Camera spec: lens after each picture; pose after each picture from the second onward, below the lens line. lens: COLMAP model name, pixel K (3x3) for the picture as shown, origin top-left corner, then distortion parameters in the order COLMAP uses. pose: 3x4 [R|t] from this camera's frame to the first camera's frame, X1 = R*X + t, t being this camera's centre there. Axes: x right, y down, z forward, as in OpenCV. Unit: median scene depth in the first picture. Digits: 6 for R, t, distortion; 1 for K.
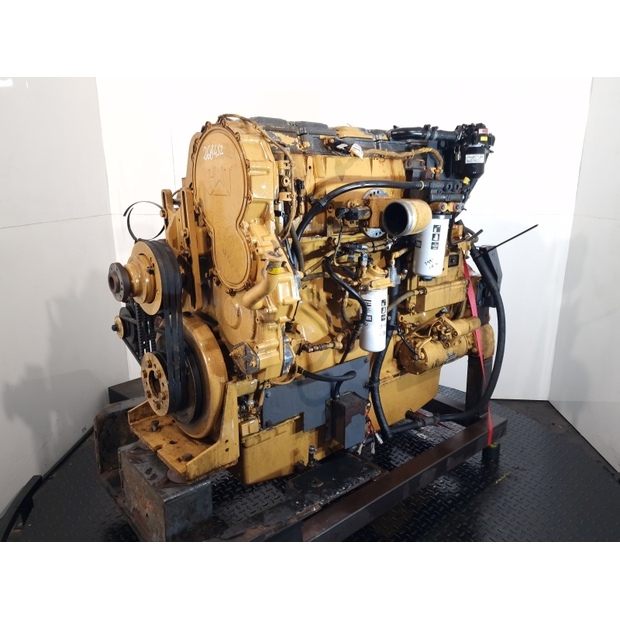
lens RADIAL K [[480.8, 0, 310.0], [0, 480.8, 310.0], [0, 0, 1]] dist [0.041979, -0.002595]
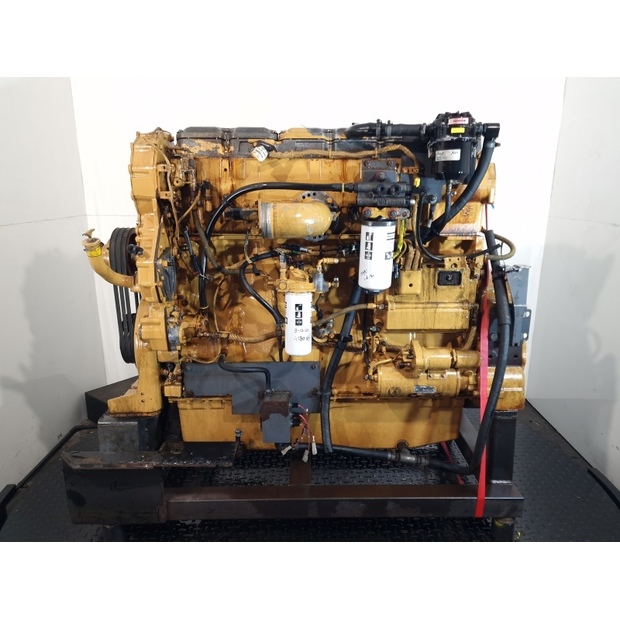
lens RADIAL K [[480.8, 0, 310.0], [0, 480.8, 310.0], [0, 0, 1]] dist [0.041979, -0.002595]
pose [[0.770265, 0.164859, -0.616046, 0.744824], [-0.162386, 0.984869, 0.060522, -0.070111], [0.616703, 0.053419, 0.785382, 0.239610]]
